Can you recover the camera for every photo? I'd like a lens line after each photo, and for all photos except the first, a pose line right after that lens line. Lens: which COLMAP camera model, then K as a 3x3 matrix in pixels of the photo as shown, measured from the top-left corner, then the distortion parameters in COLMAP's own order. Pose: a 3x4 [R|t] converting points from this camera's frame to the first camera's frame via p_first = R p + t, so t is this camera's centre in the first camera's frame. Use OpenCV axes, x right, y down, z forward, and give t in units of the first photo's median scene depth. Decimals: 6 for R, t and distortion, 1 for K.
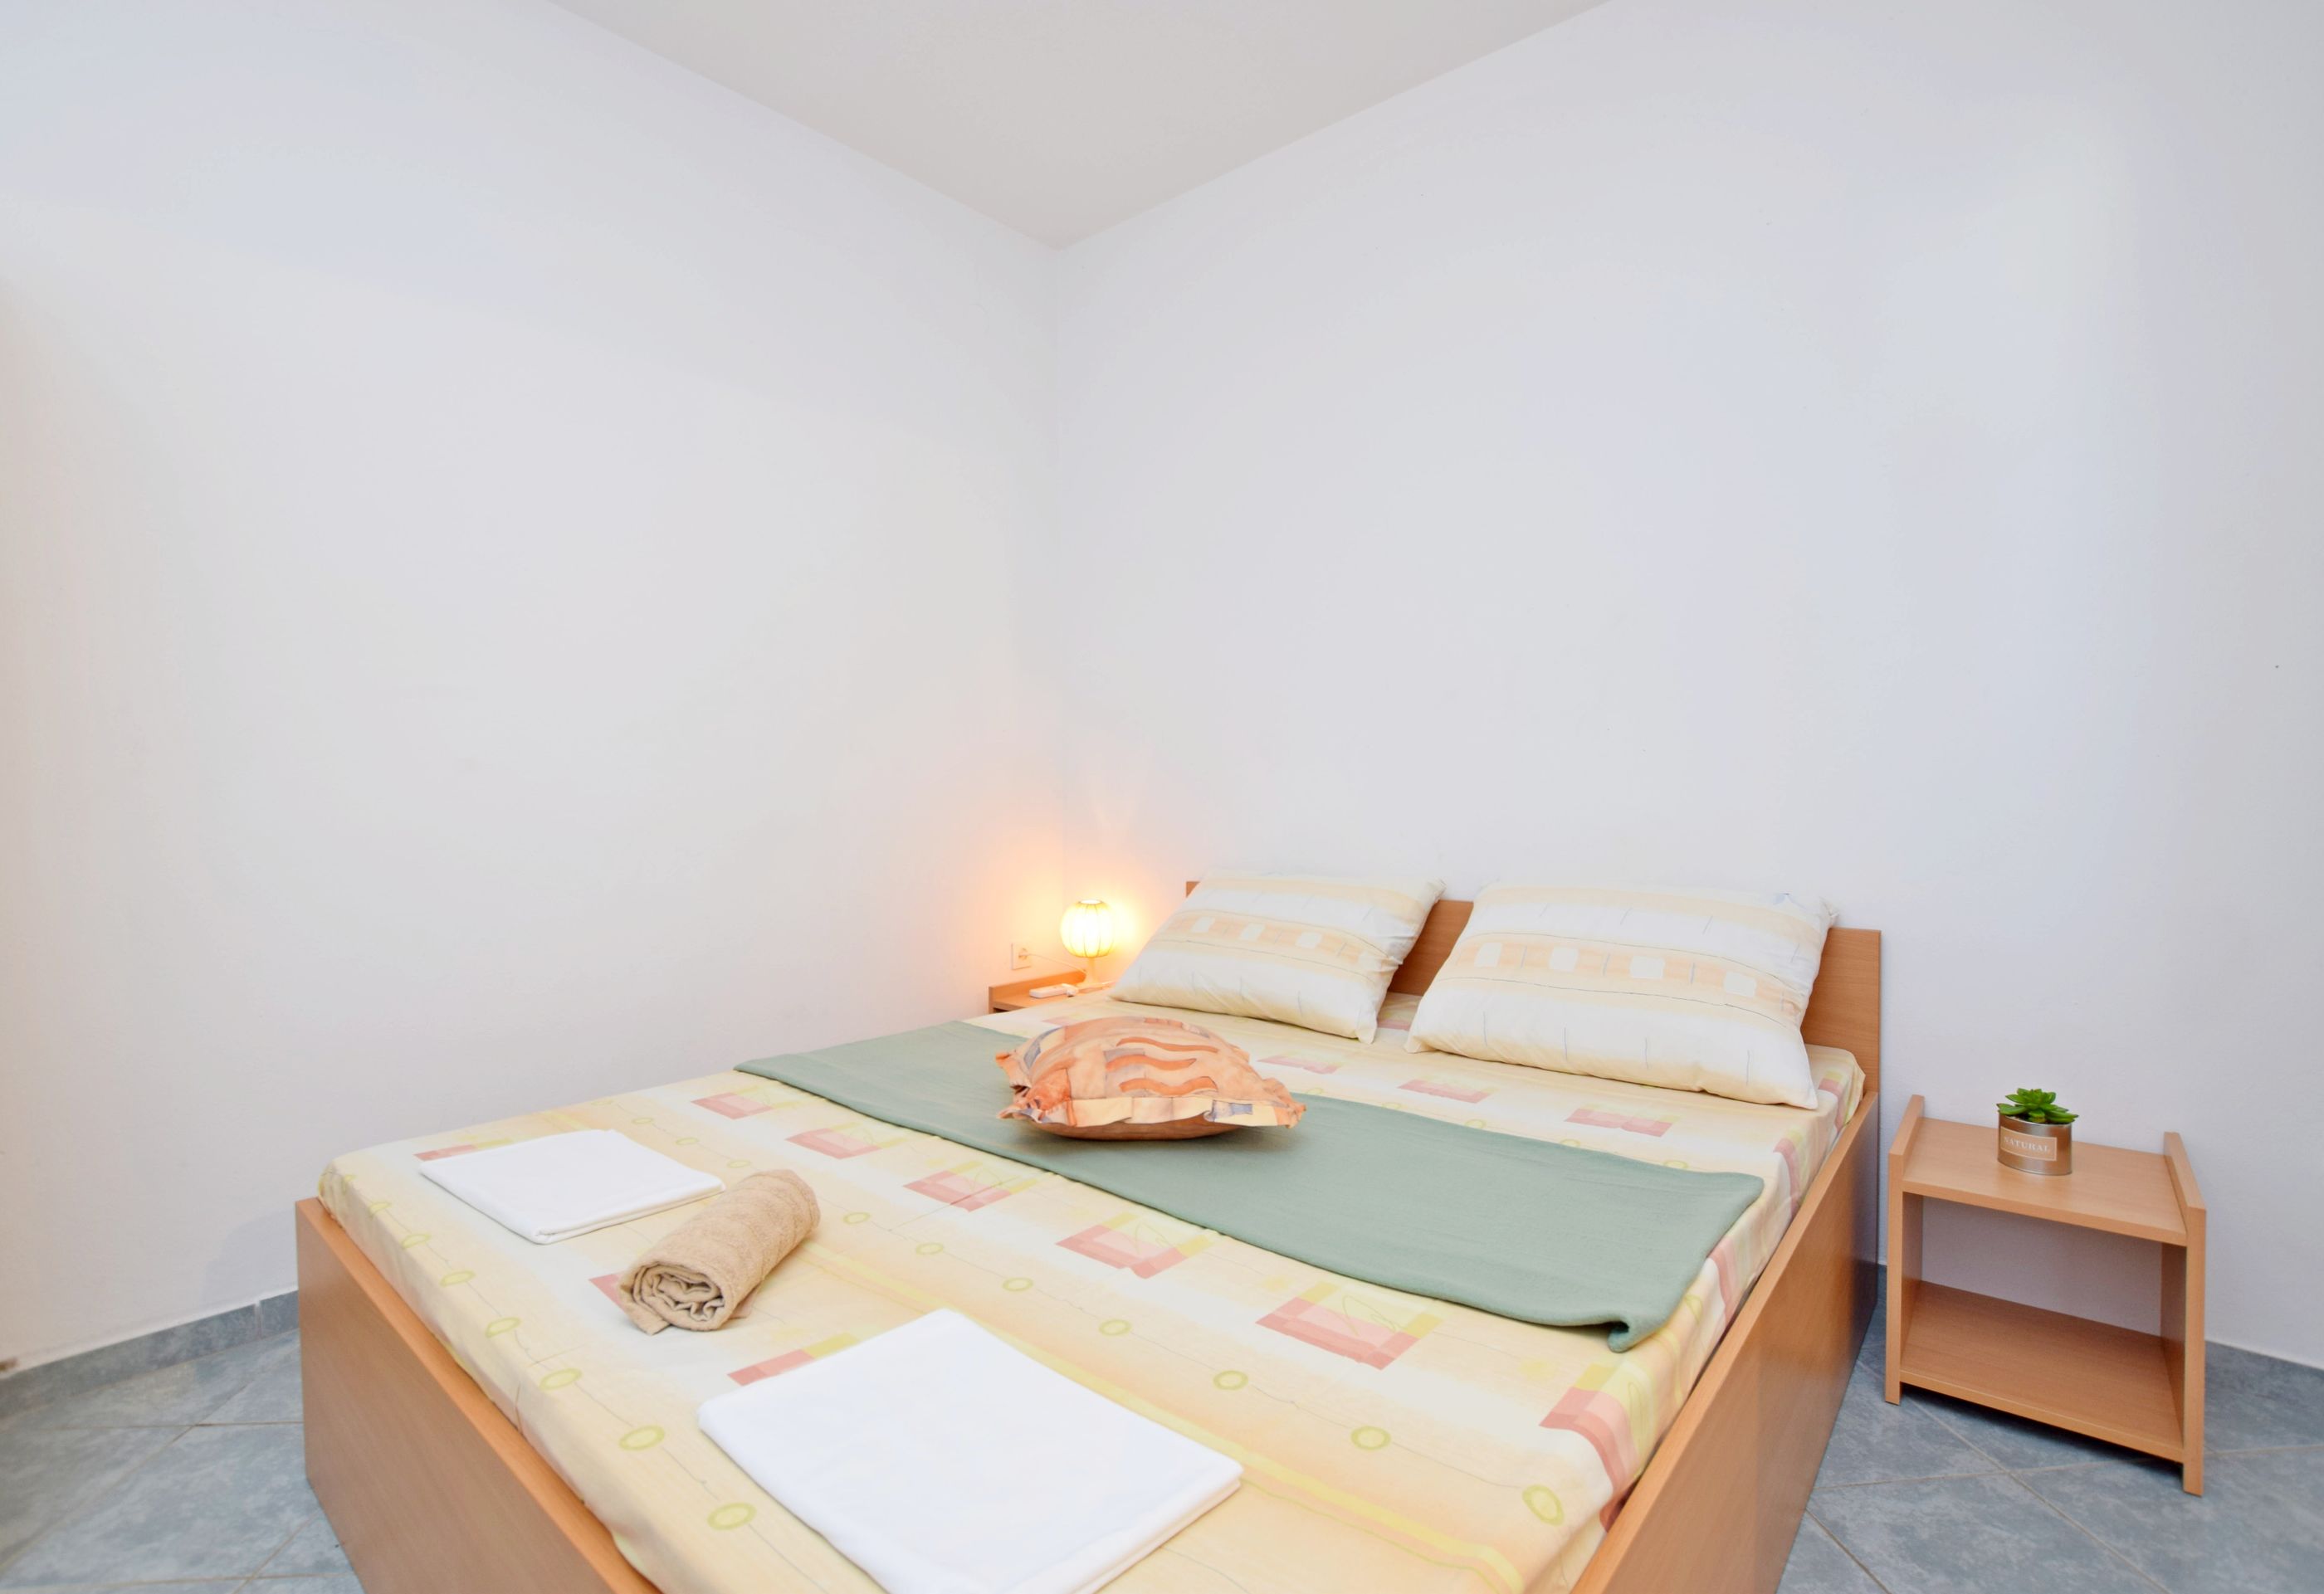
lens RADIAL K [[1058.7, 0, 1145.7], [0, 1058.7, 784.0], [0, 0, 1]] dist [-0.036829, 0.006834]
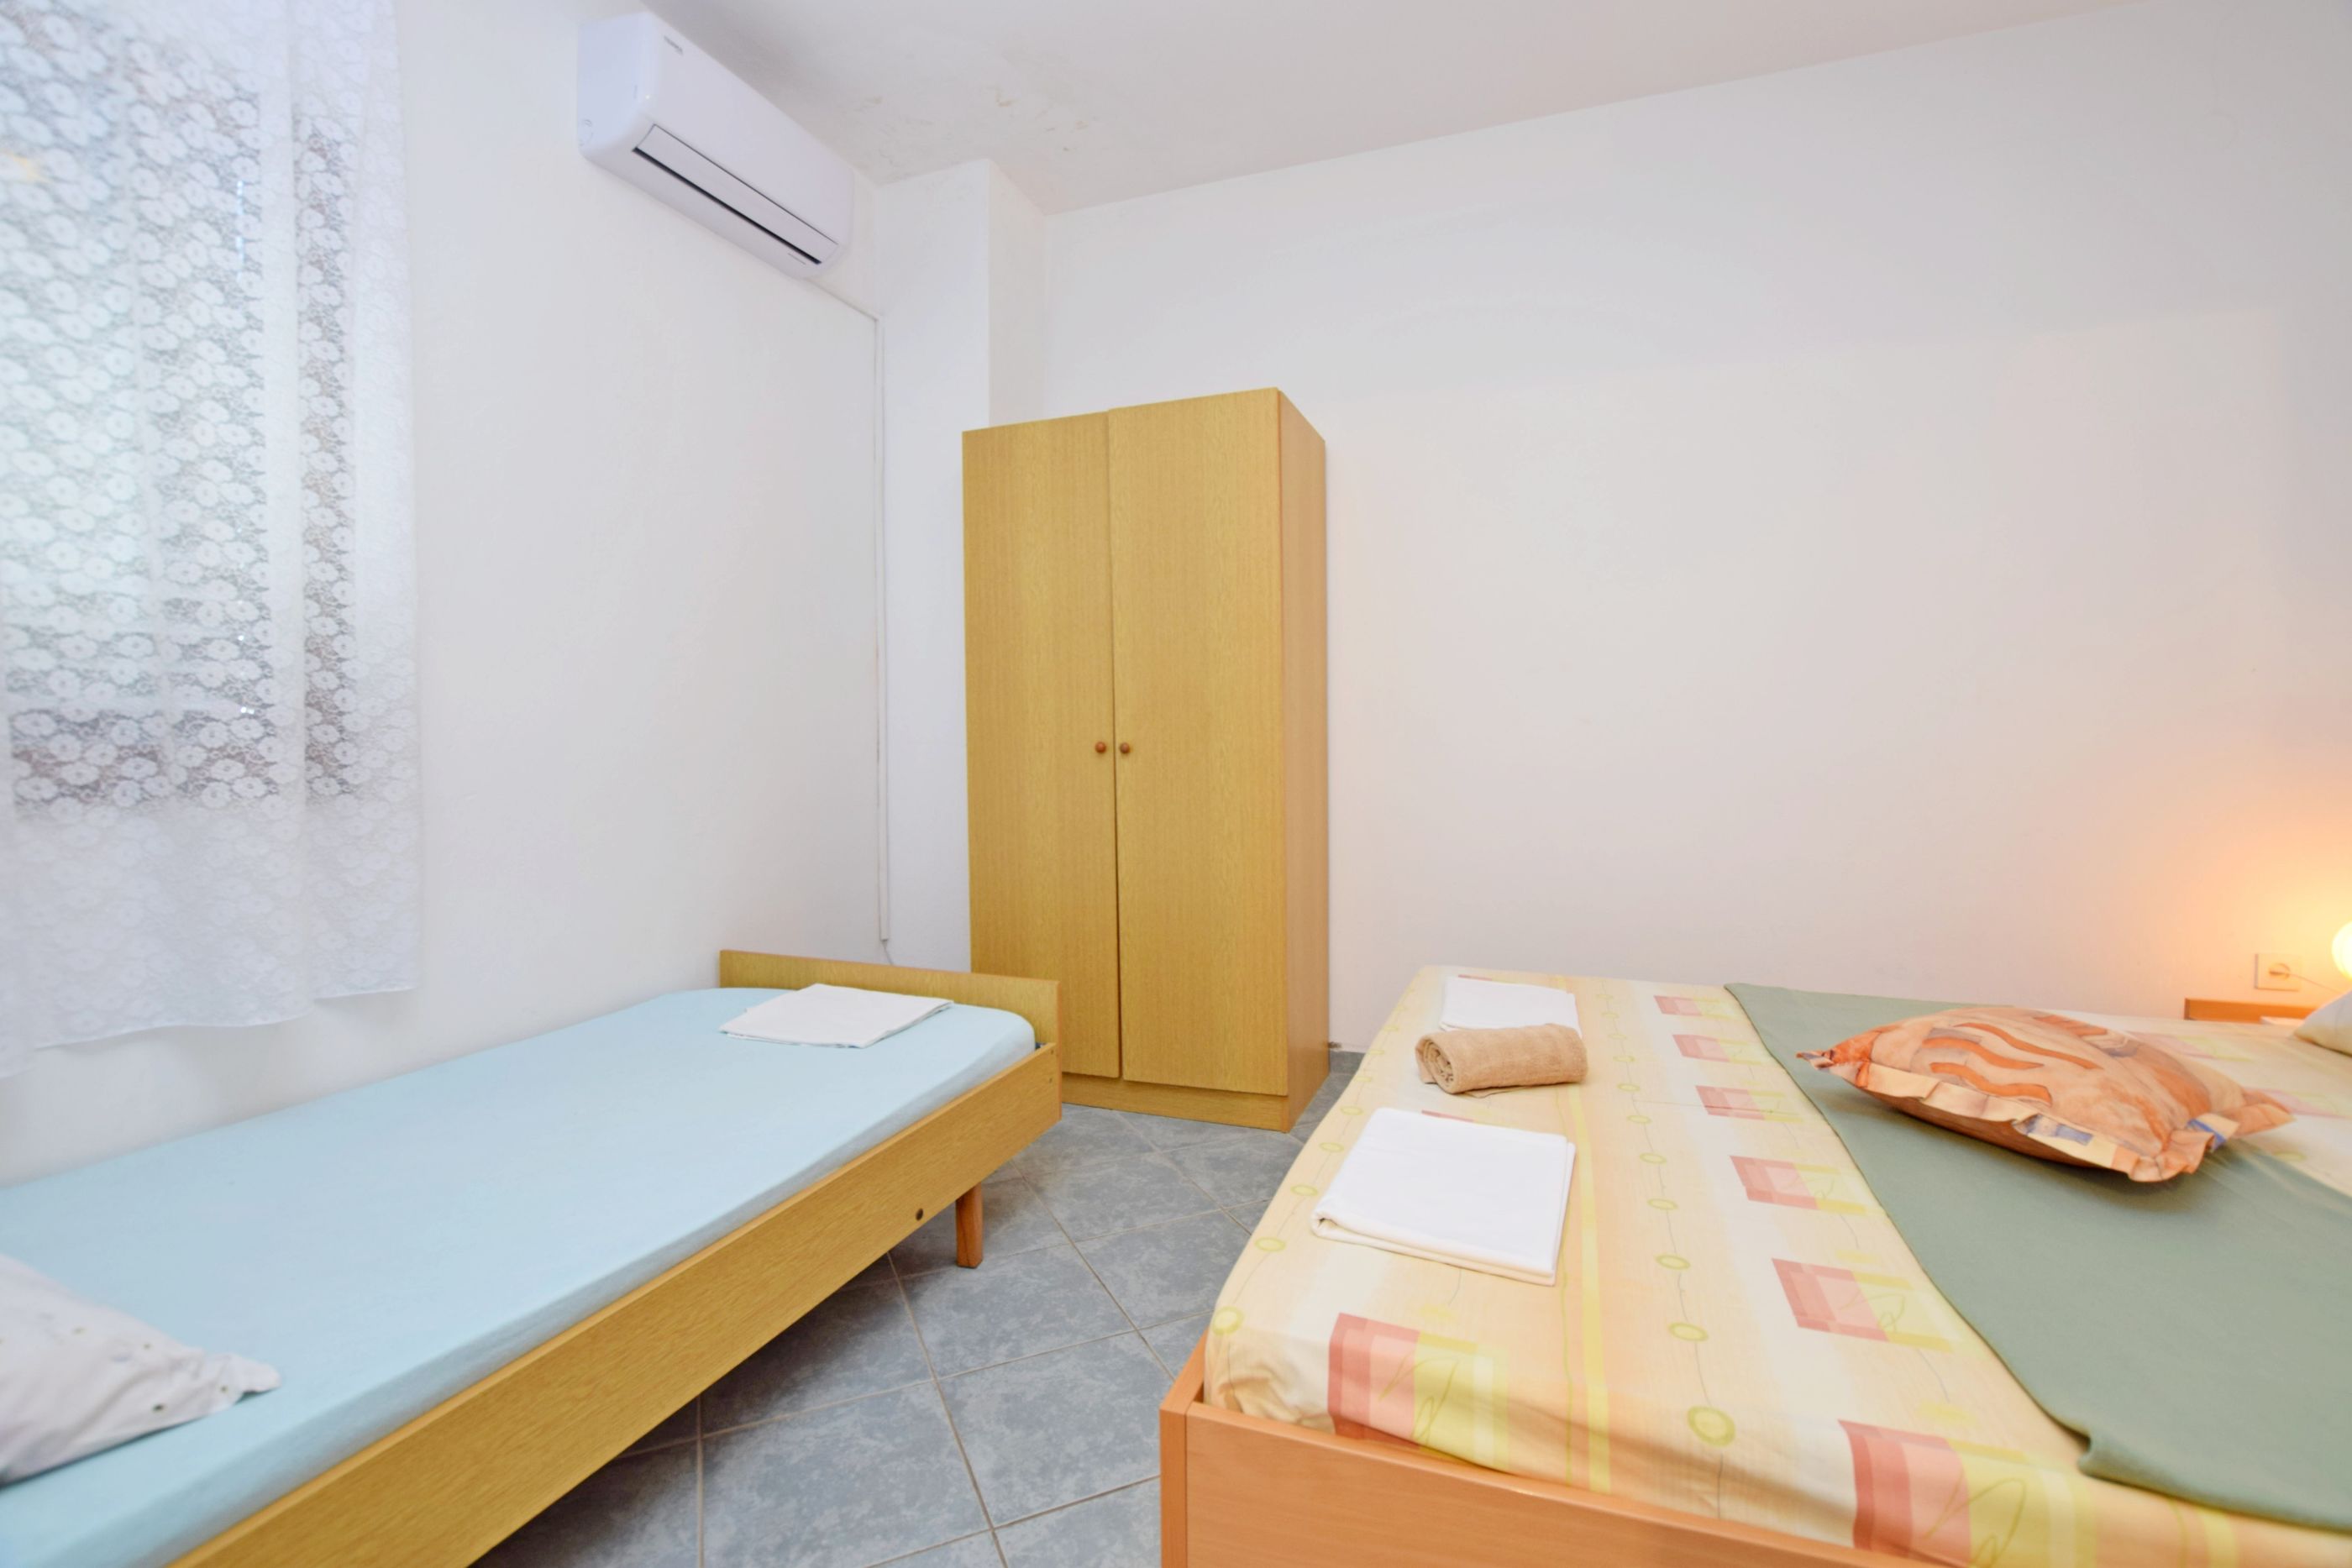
lens RADIAL K [[1038.1, 0, 1174.5], [0, 1038.1, 771.1], [0, 0, 1]] dist [-0.034877, 0.005508]
pose [[0.351101, 0.037939, -0.935569, 0.552469], [-0.006140, 0.999251, 0.038217, -0.001873], [0.936317, -0.007674, 0.351071, 0.064468]]
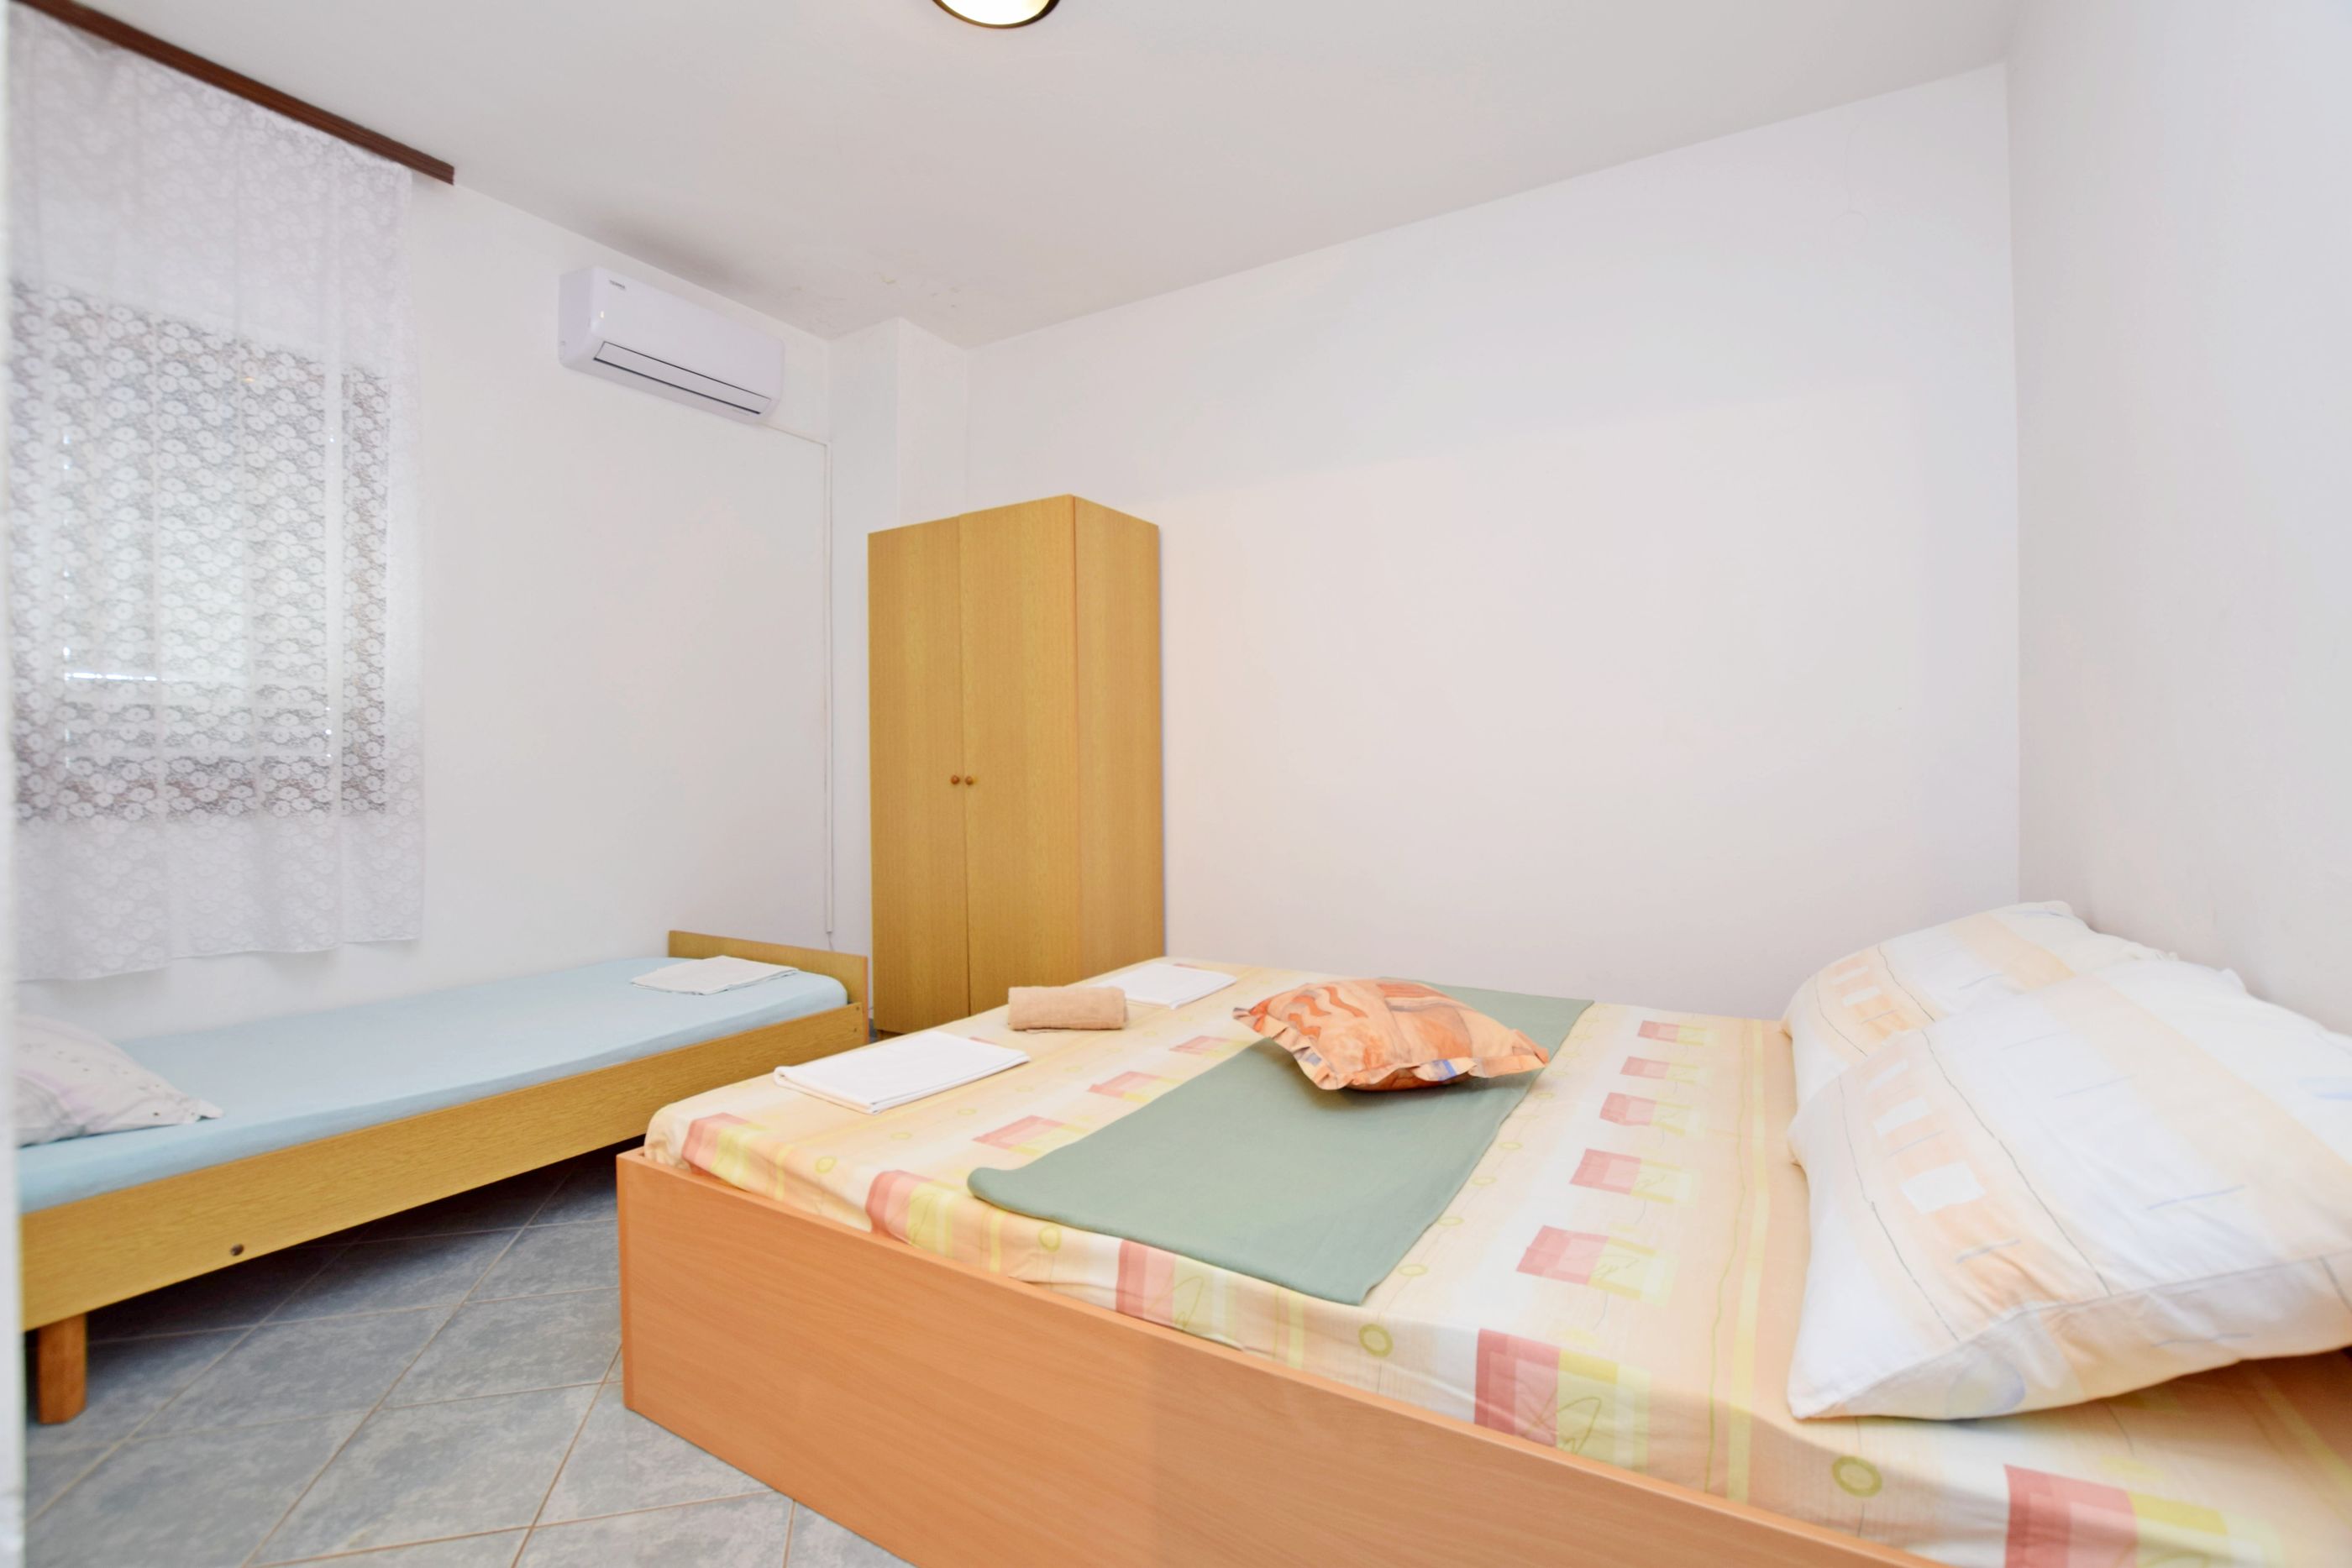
lens RADIAL K [[1038.1, 0, 1173.7], [0, 1038.1, 768.1], [0, 0, 1]] dist [-0.034877, 0.005508]
pose [[0.177776, 0.007610, -0.984041, 1.126644], [-0.002964, 0.999970, 0.007198, -0.015303], [0.984066, 0.001637, 0.177794, 0.627489]]
